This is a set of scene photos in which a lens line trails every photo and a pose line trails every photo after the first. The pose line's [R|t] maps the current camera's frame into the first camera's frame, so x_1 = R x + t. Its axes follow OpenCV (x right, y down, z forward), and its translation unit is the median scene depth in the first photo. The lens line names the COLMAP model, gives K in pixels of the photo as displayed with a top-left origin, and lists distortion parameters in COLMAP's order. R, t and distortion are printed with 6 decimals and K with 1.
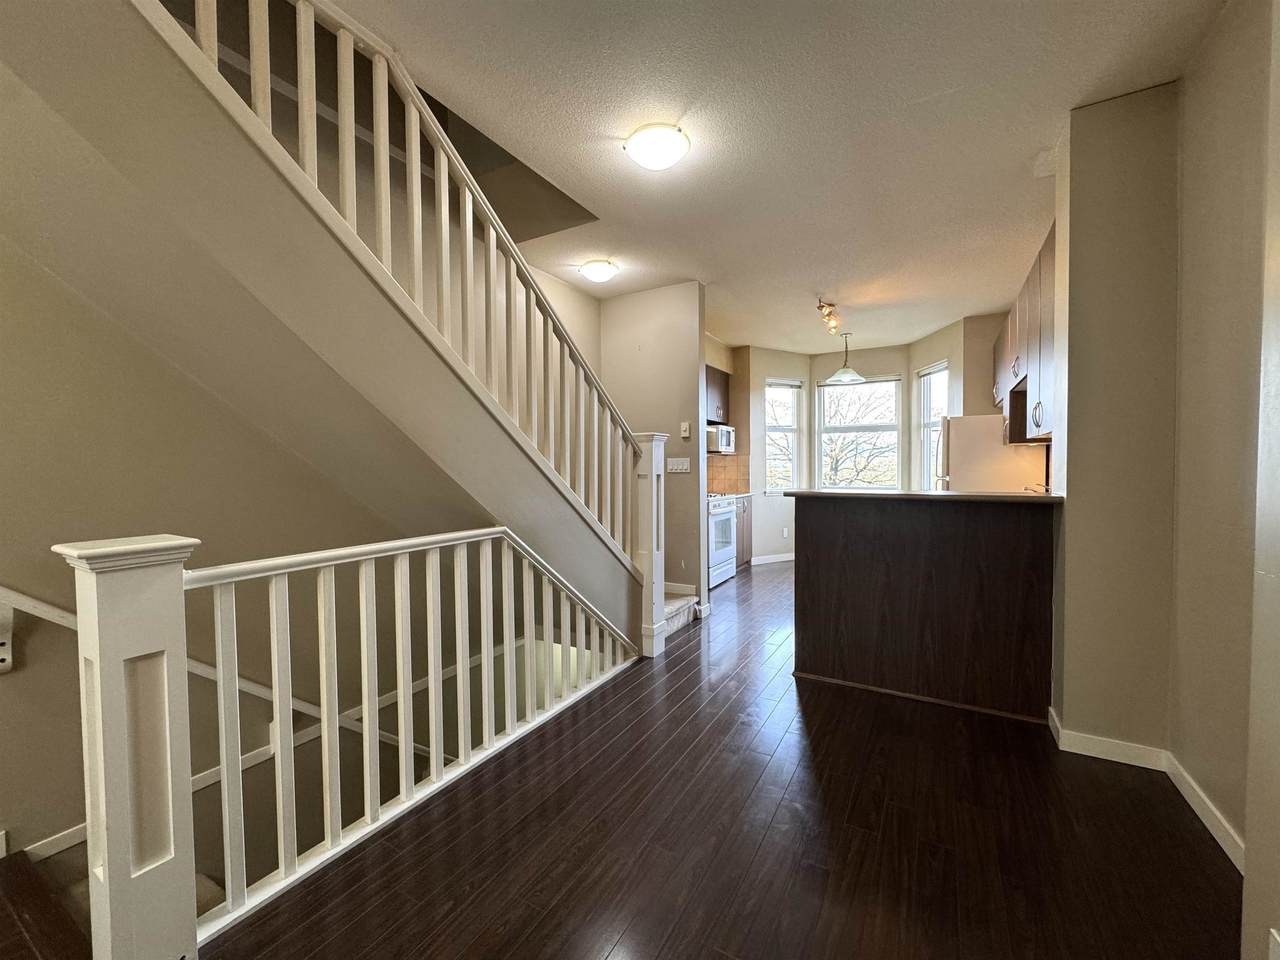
lens RADIAL K [[512.4, 0, 640.0], [0, 512.4, 480.0], [0, 0, 1]] dist [0.000651, 0.000017]
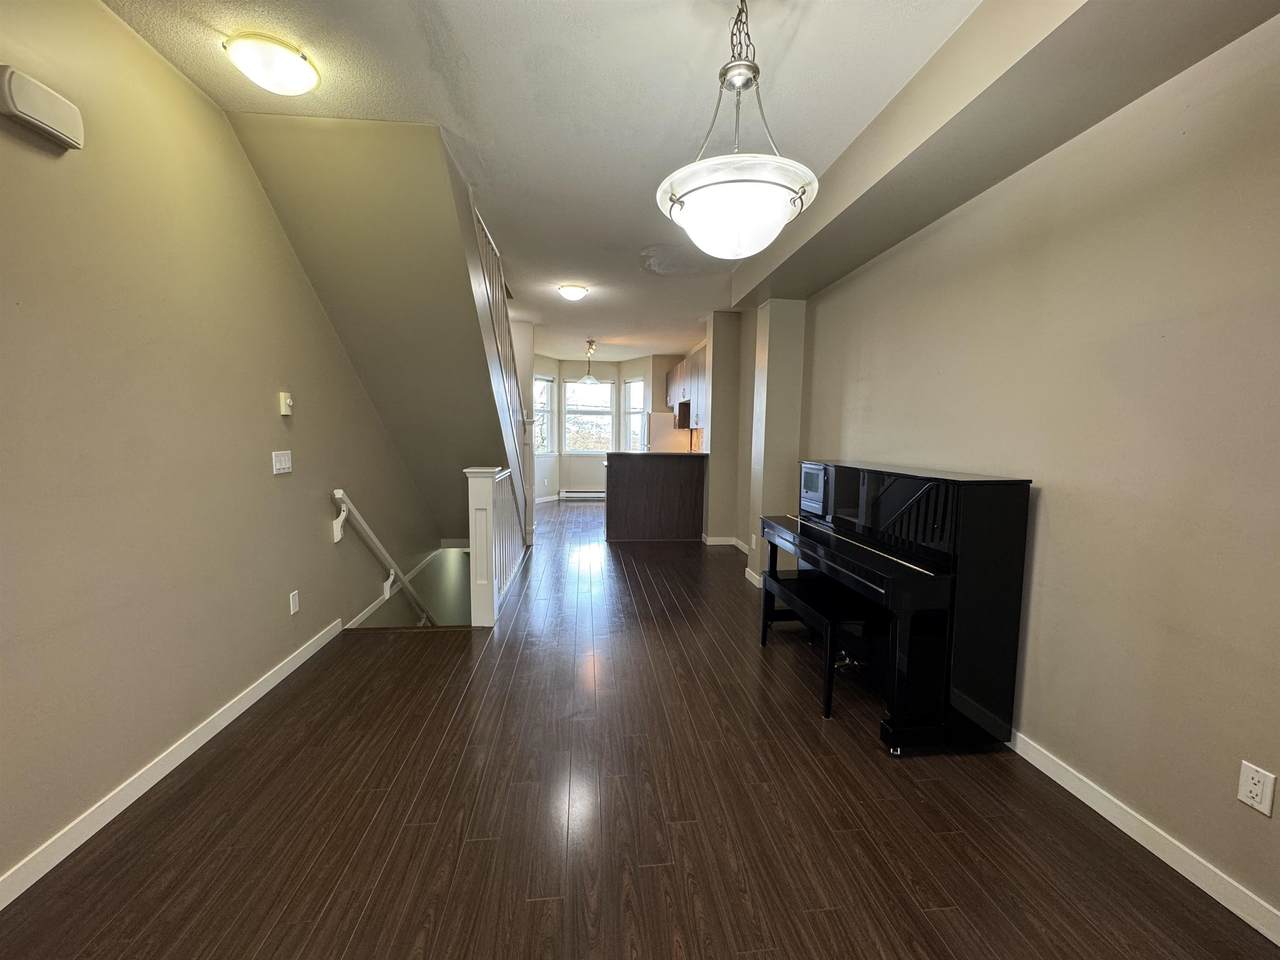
lens RADIAL K [[512.4, 0, 640.0], [0, 512.4, 480.0], [0, 0, 1]] dist [0.000651, 0.000017]
pose [[0.805663, -0.035684, 0.591299, -0.515701], [-0.003294, 0.997899, 0.064711, 0.000195], [-0.592365, -0.054083, 0.803852, -0.463596]]
